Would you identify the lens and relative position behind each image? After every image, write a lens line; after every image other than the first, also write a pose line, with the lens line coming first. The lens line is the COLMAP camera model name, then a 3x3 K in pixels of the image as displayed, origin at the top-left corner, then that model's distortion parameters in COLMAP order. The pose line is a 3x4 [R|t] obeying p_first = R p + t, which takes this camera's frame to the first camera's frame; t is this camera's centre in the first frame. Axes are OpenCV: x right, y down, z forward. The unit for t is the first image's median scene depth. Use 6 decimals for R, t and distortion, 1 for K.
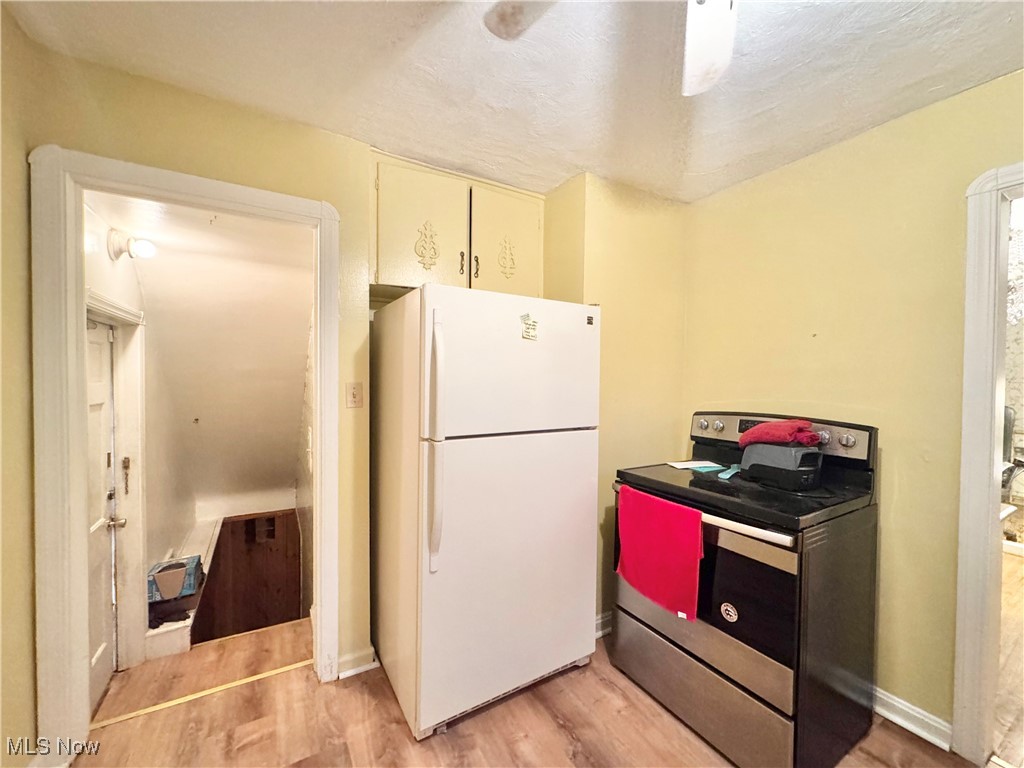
lens RADIAL K [[409.7, 0, 511.4], [0, 409.7, 384.1], [0, 0, 1]] dist [-0.002993, 0.000661]
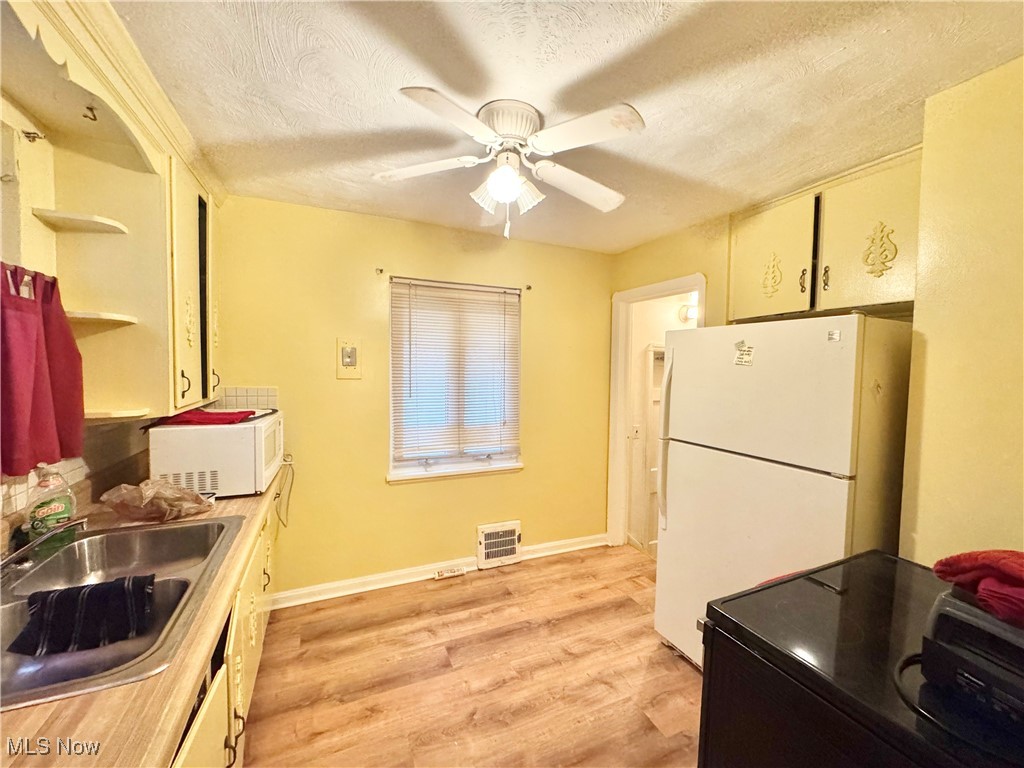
lens RADIAL K [[409.7, 0, 512.4], [0, 409.7, 385.0], [0, 0, 1]] dist [-0.002993, 0.000661]
pose [[-0.114394, 0.033382, -0.992874, 1.134170], [-0.031731, 0.998803, 0.037238, -0.078470], [0.992929, 0.035765, -0.113197, 0.537595]]
